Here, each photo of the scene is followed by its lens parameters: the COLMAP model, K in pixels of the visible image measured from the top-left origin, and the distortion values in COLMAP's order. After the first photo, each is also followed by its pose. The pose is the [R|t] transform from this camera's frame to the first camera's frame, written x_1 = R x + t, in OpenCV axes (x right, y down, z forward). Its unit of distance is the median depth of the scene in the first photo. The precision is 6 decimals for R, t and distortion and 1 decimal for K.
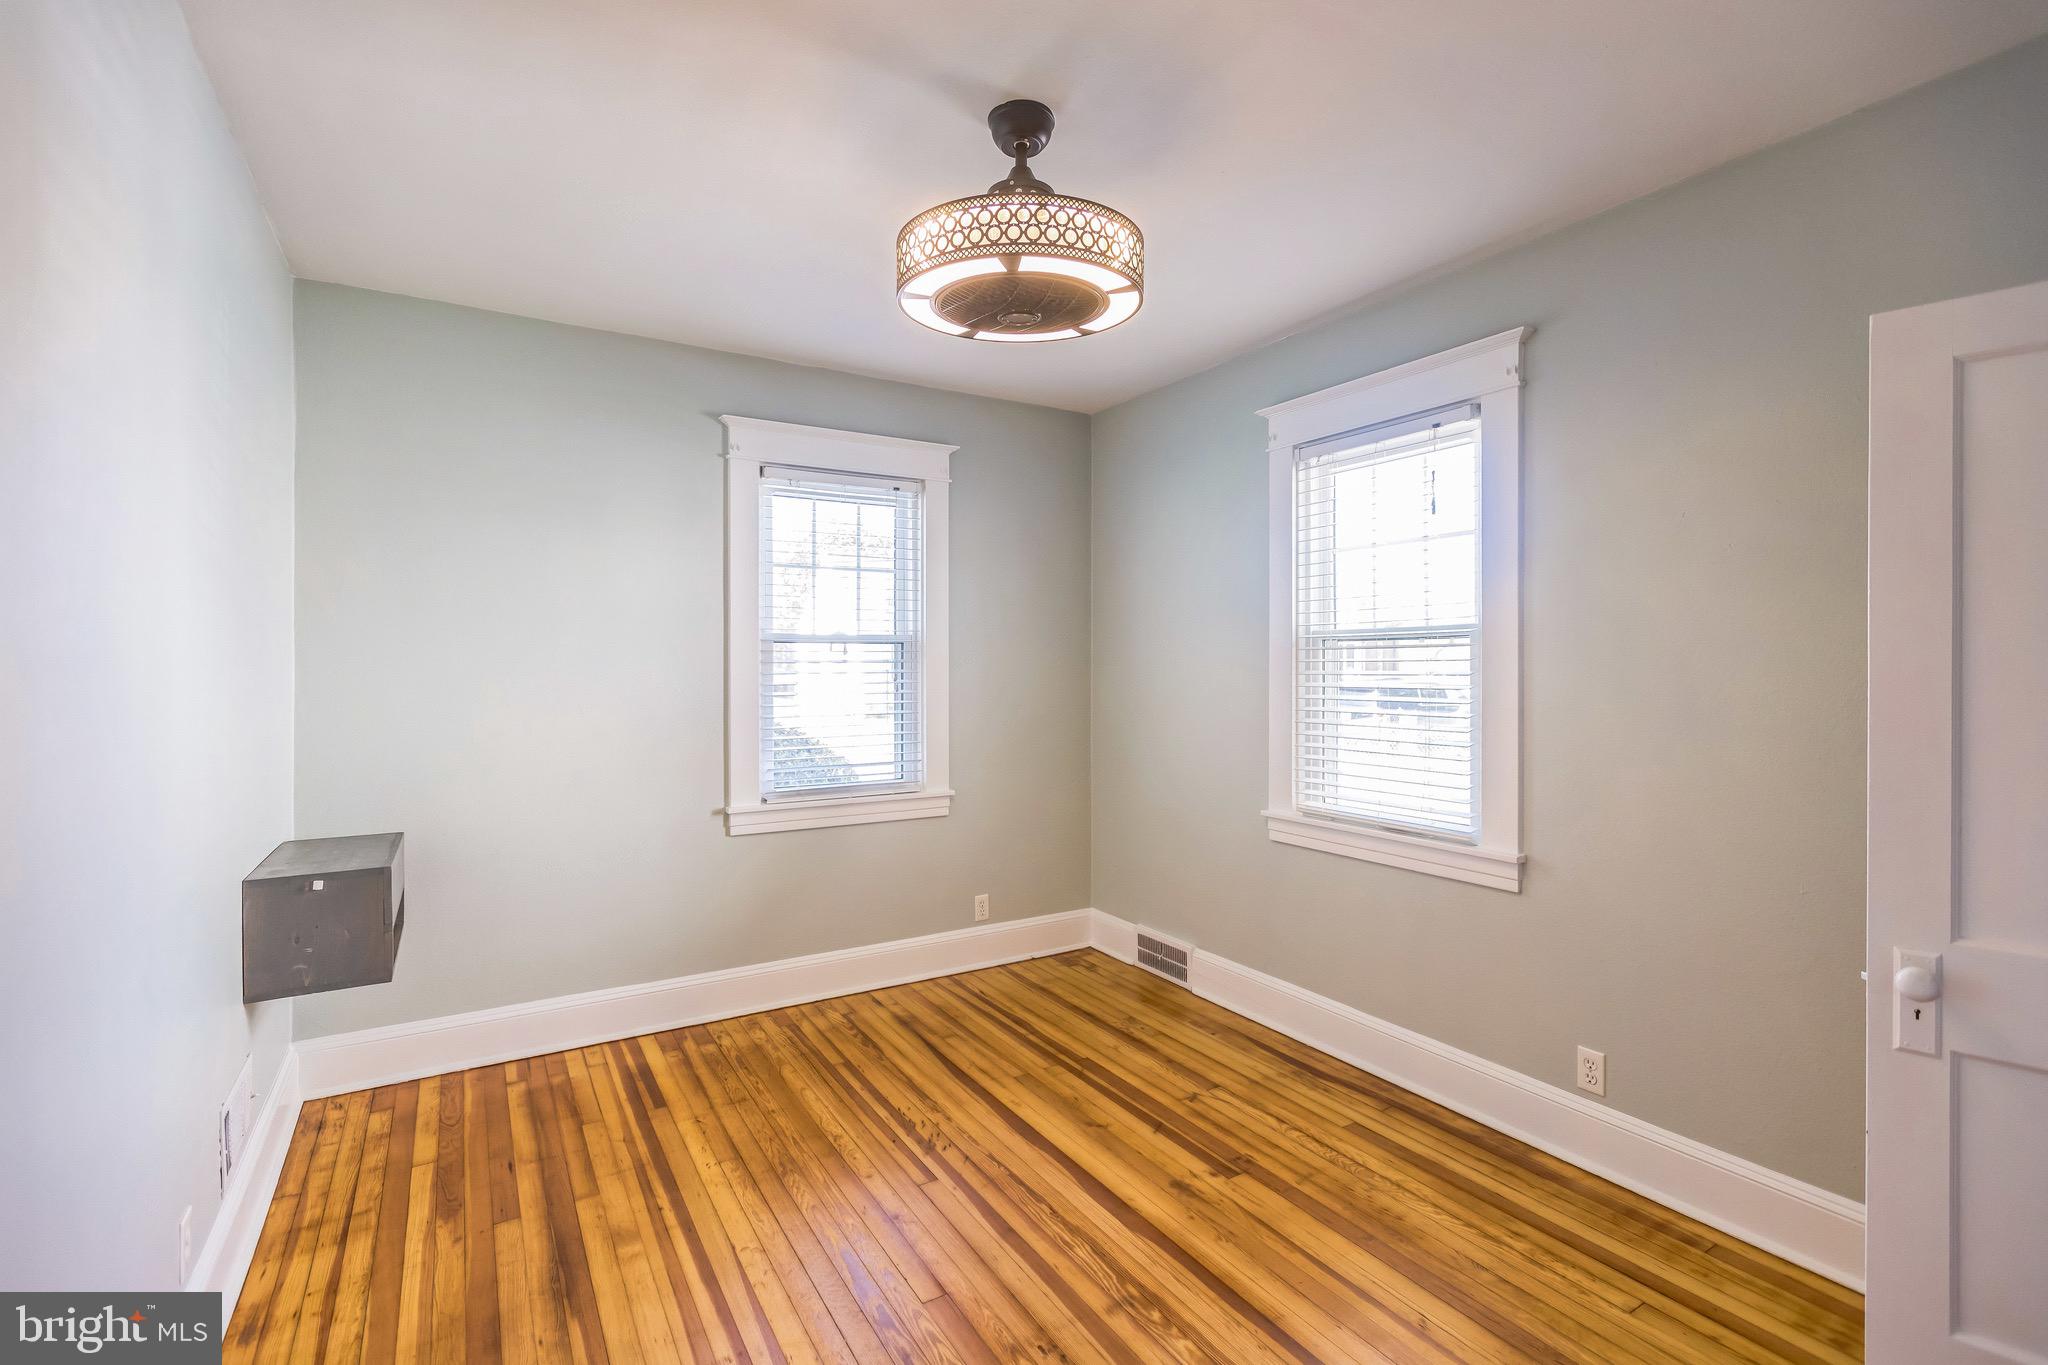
lens RADIAL K [[939.7, 0, 1024.0], [0, 939.7, 682.5], [0, 0, 1]] dist [0.000450, 0.000102]
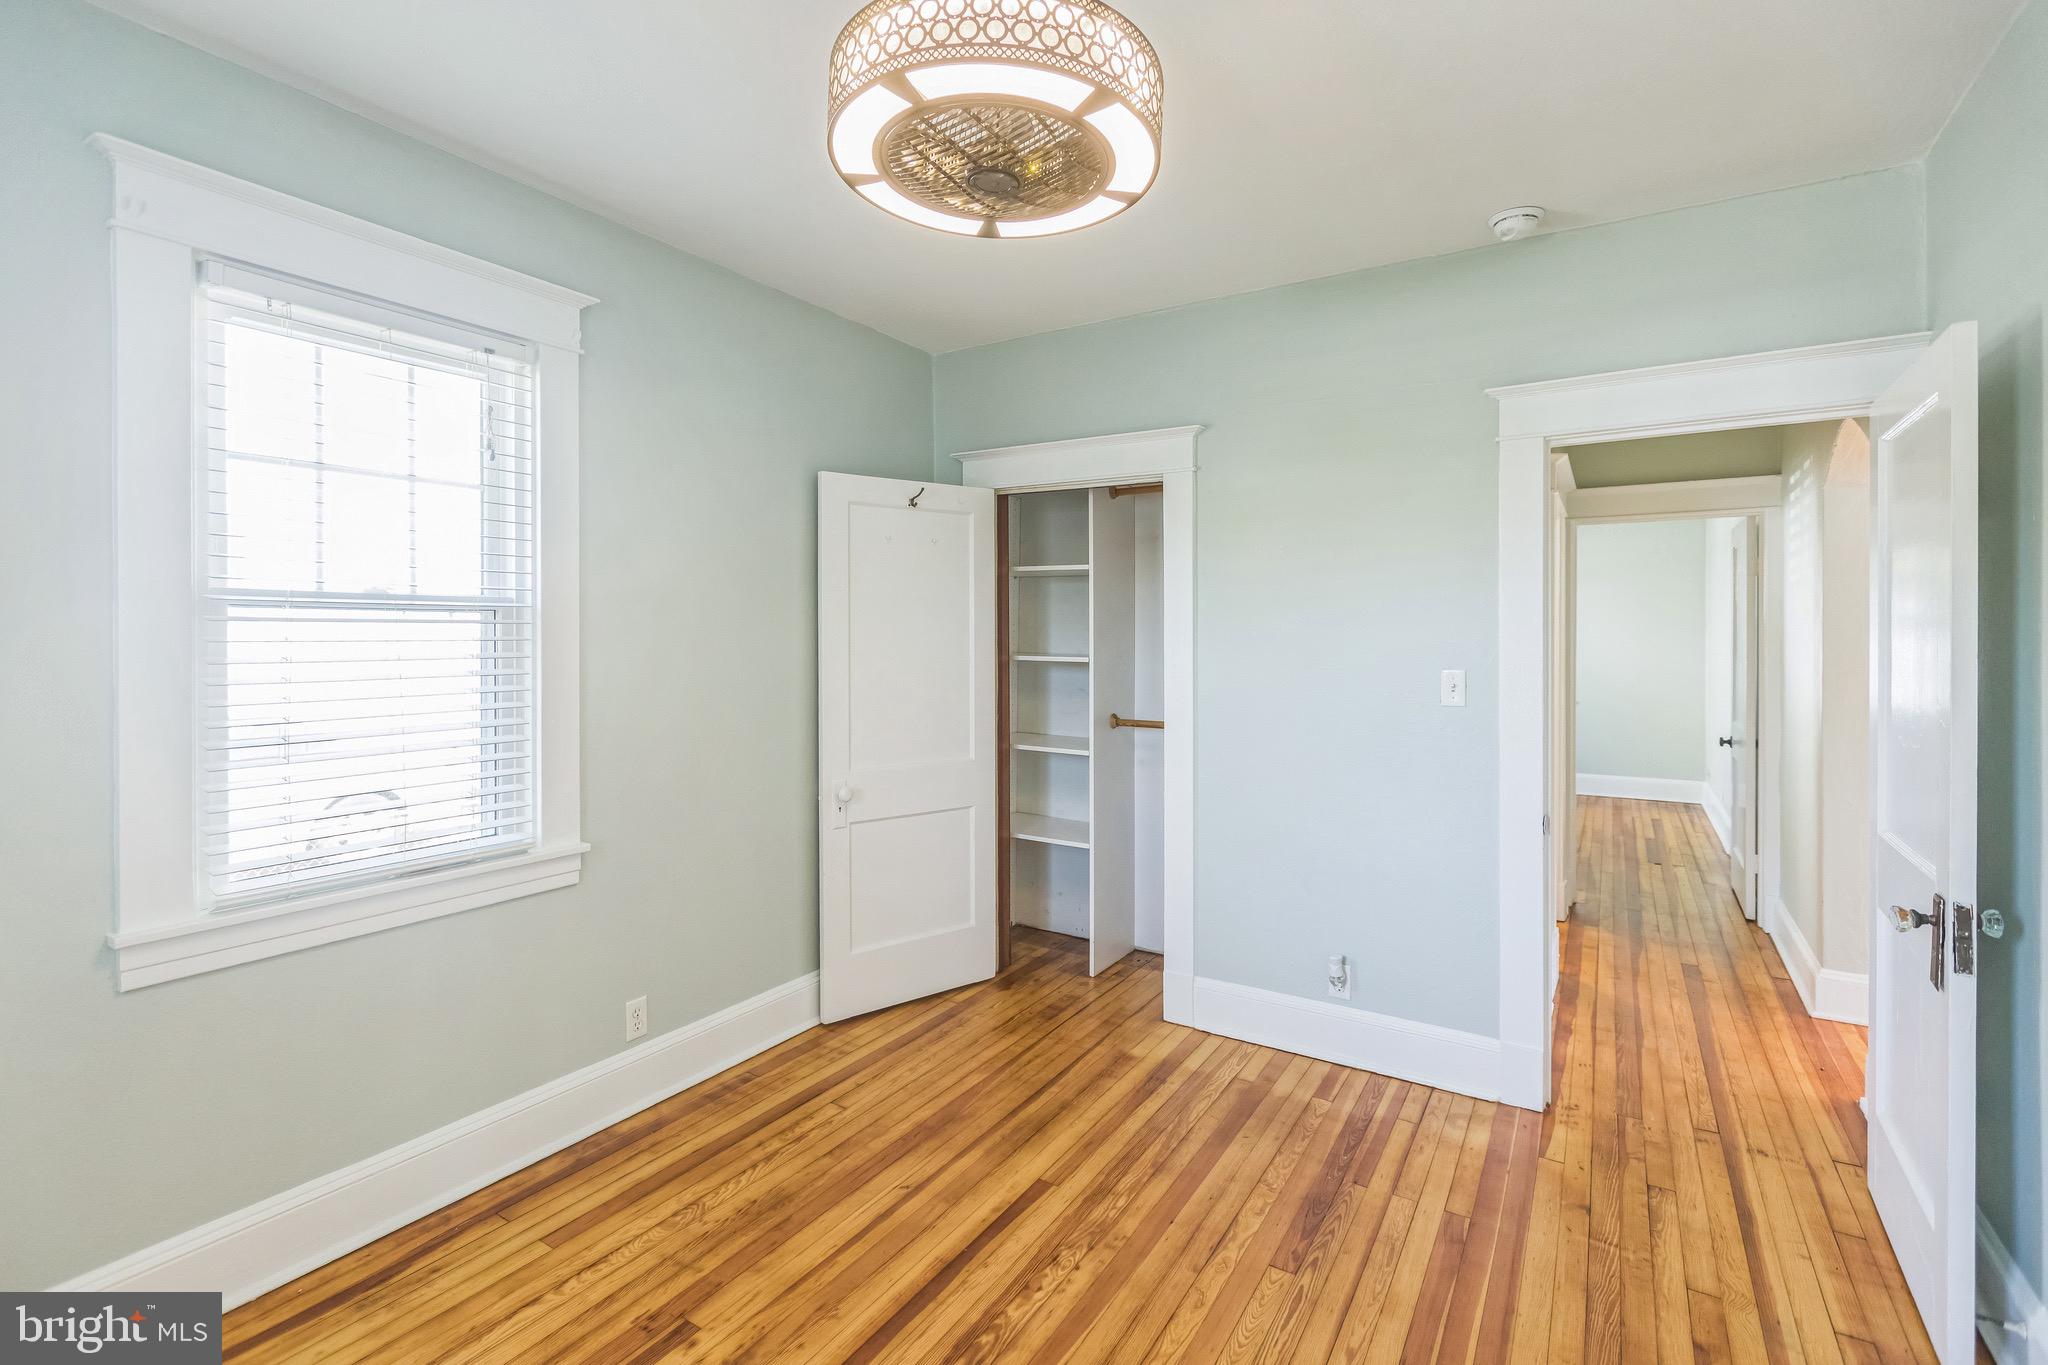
lens RADIAL K [[929.8, 0, 1017.2], [0, 929.8, 650.5], [0, 0, 1]] dist [0.000638, 0.000009]
pose [[-0.446194, -0.012165, 0.894853, -0.496517], [0.014485, 0.999678, 0.020813, -0.025357], [-0.894819, 0.022249, -0.445875, 0.973702]]
